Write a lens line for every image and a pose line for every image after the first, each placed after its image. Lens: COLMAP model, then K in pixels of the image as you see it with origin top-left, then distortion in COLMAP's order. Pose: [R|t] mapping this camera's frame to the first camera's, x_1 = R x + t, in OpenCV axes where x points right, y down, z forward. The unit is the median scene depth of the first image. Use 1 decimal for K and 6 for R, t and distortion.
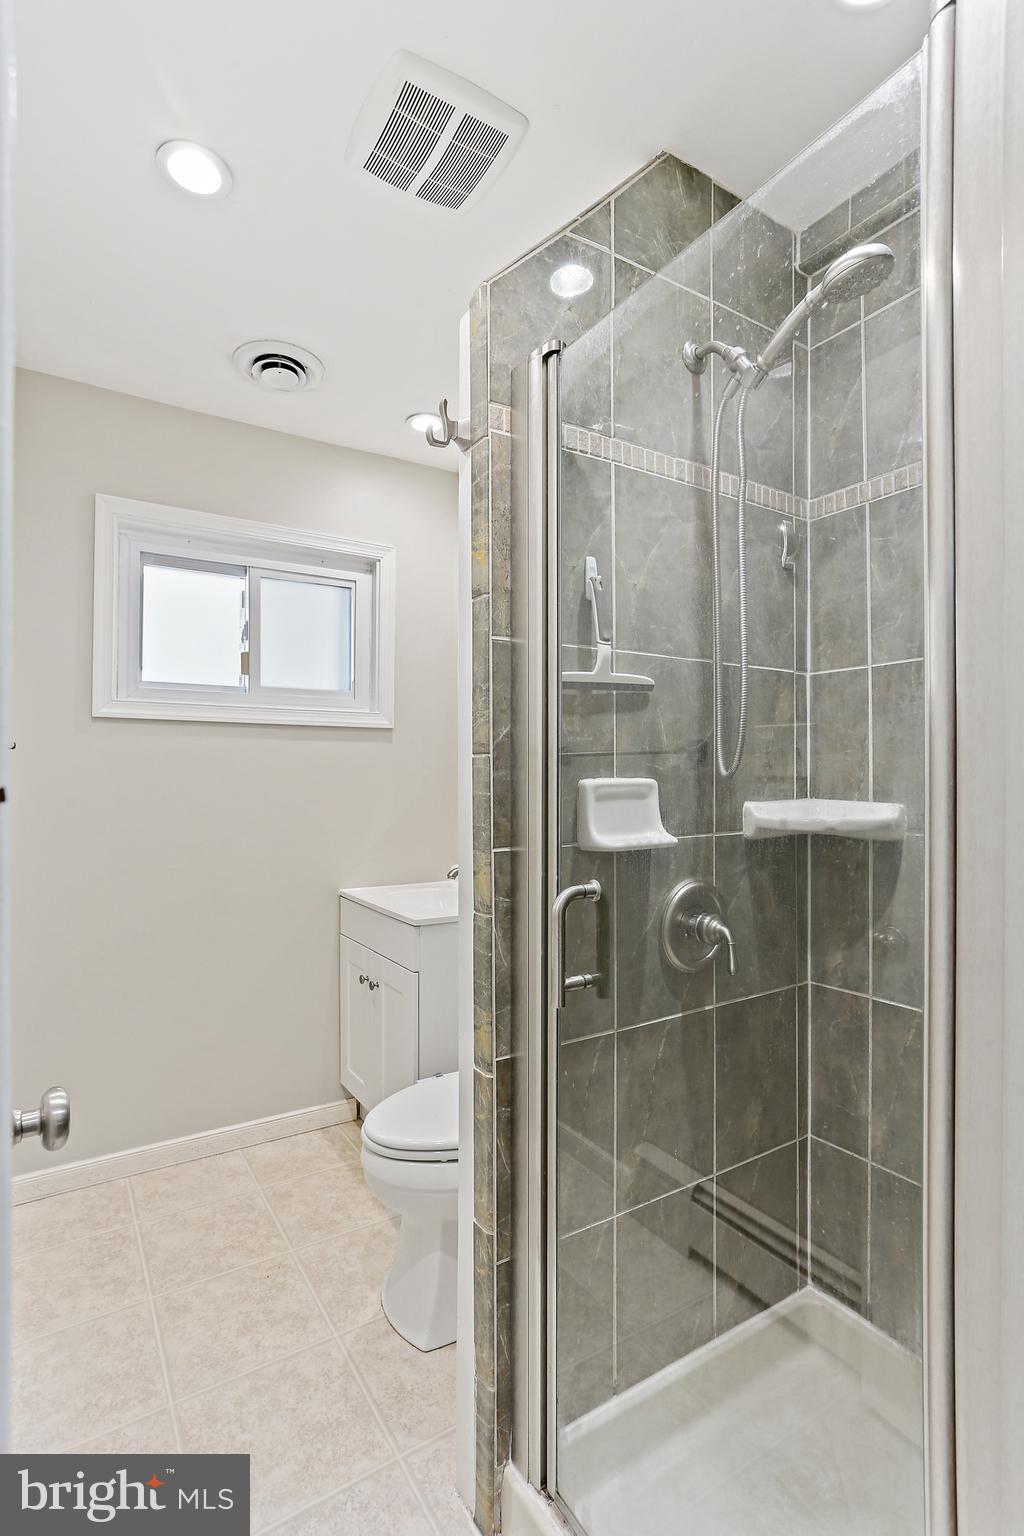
lens RADIAL K [[756.2, 0, 507.4], [0, 756.2, 770.2], [0, 0, 1]] dist [-0.025003, 0.015687]
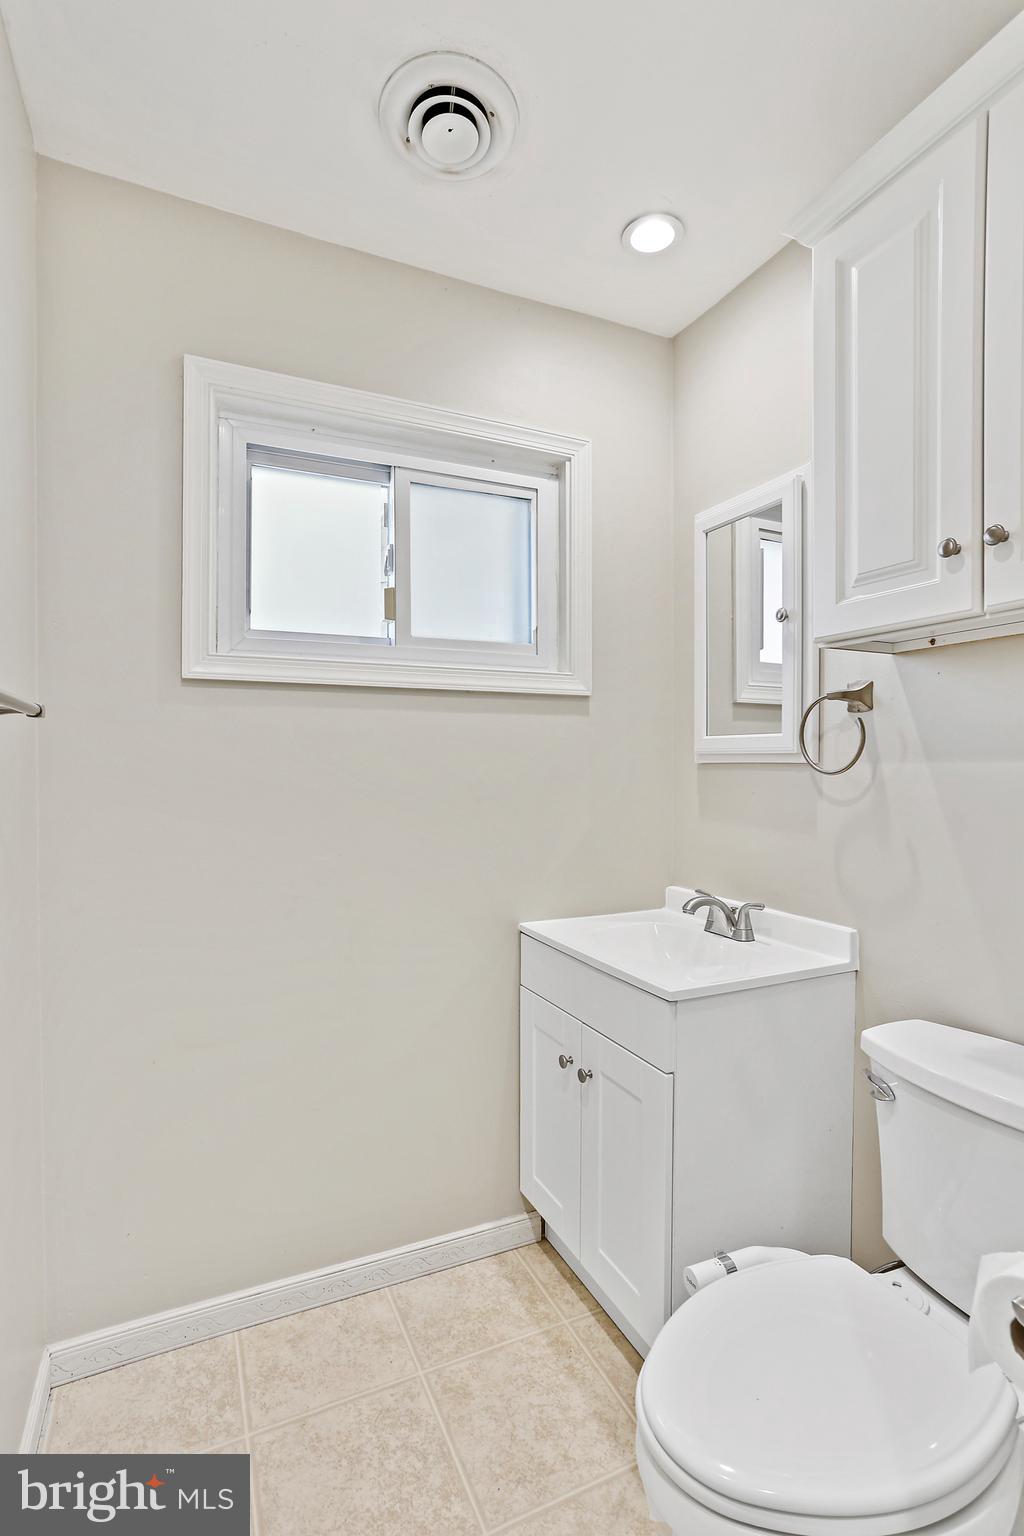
lens RADIAL K [[756.2, 0, 515.8], [0, 756.2, 772.5], [0, 0, 1]] dist [-0.025003, 0.015687]
pose [[0.991937, -0.002742, -0.126703, -0.232746], [0.004433, 0.999905, 0.013061, 0.011949], [0.126655, -0.013517, 0.991855, 0.509585]]
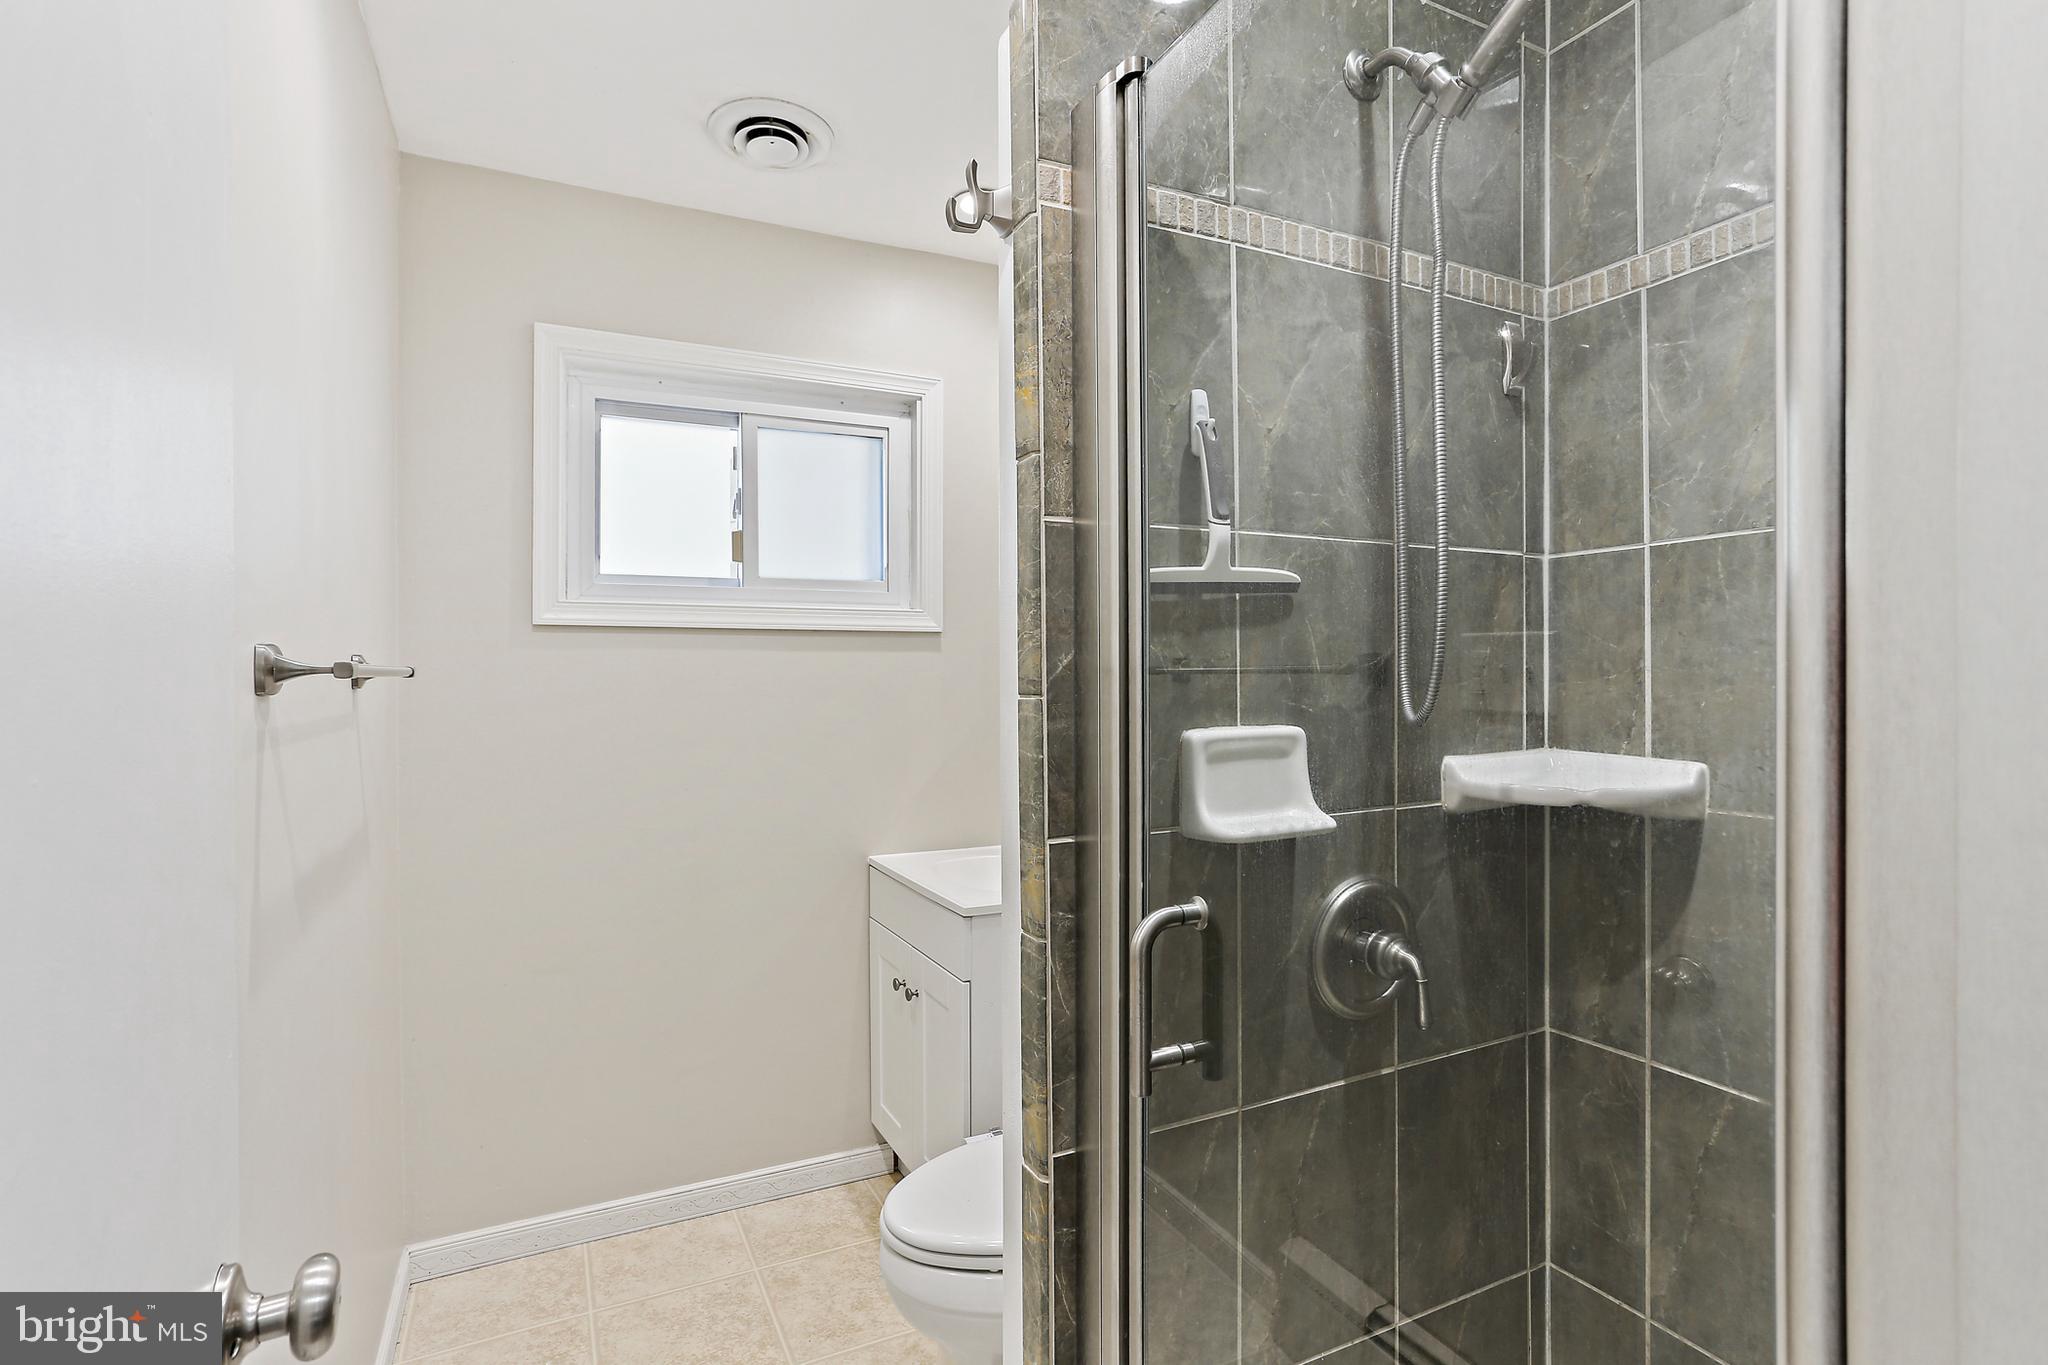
lens RADIAL K [[1008.2, 0, 1018.4], [0, 1008.2, 679.4], [0, 0, 1]] dist [-0.025003, 0.015687]
pose [[0.994642, -0.004334, -0.103290, 0.036686], [0.005274, 0.999947, 0.008828, -0.033398], [0.103246, -0.009326, 0.994612, 0.095265]]
